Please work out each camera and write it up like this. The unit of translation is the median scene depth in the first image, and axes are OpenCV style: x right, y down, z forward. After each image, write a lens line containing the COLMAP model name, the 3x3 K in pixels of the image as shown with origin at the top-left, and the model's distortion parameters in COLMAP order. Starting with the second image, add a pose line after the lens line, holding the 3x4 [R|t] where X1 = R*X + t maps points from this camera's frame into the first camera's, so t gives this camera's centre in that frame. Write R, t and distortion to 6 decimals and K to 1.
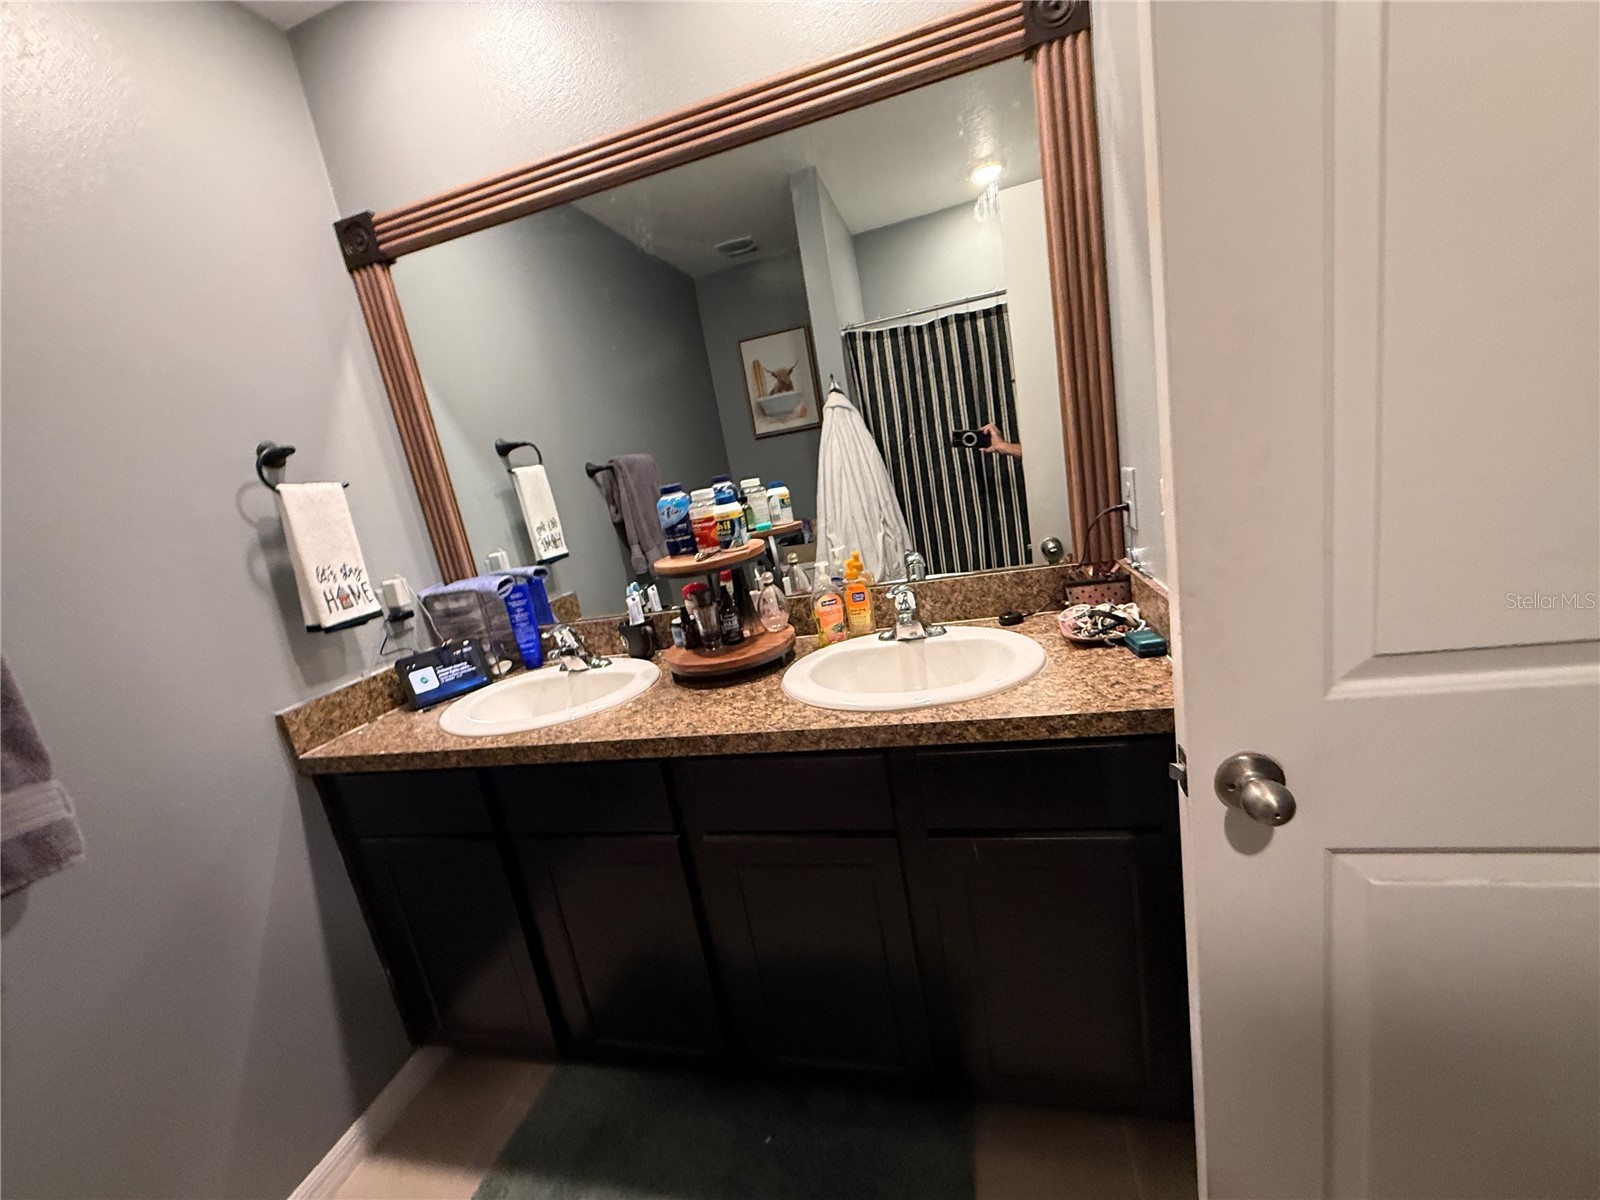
lens RADIAL K [[636.5, 0, 798.1], [0, 636.5, 599.4], [0, 0, 1]] dist [-0.000461, -0.000714]
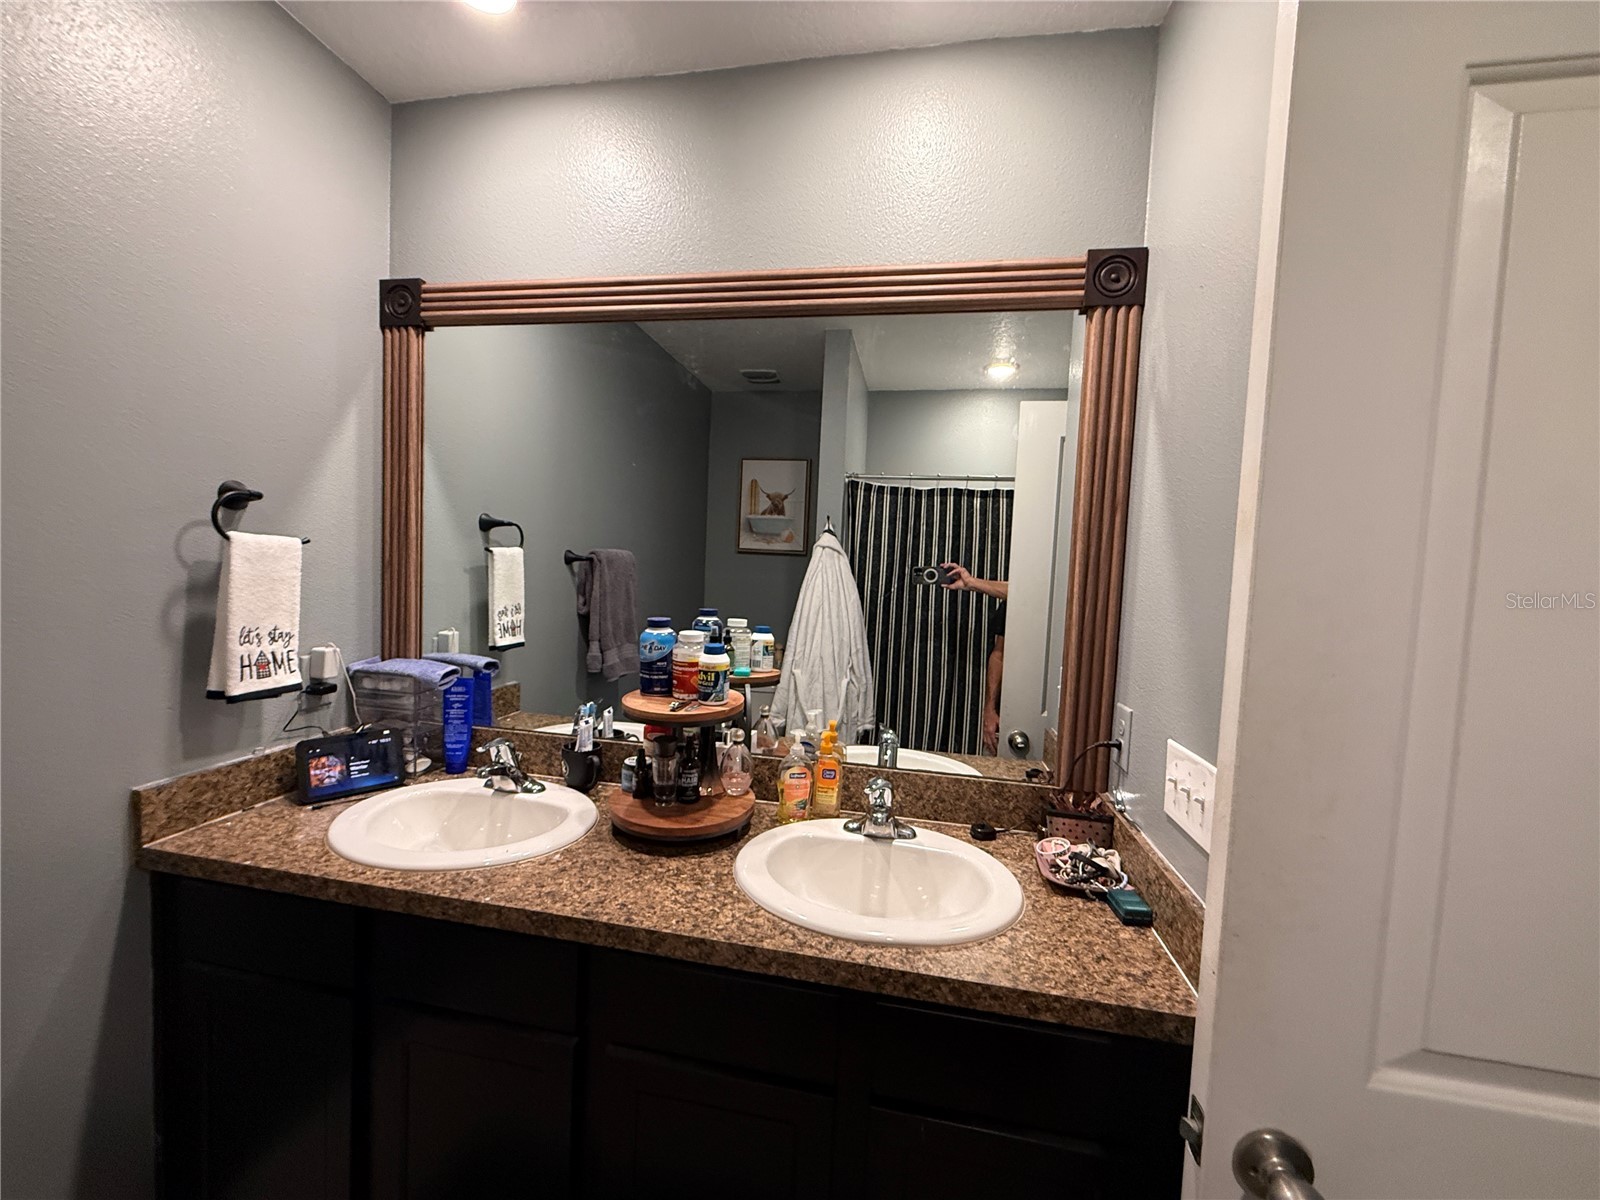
lens RADIAL K [[636.5, 0, 798.0], [0, 636.5, 601.3], [0, 0, 1]] dist [-0.000461, -0.000714]
pose [[0.974856, 0.212905, 0.065774, -0.068962], [-0.199756, 0.965771, -0.165484, -0.089916], [-0.098755, 0.148184, 0.984017, 0.048233]]
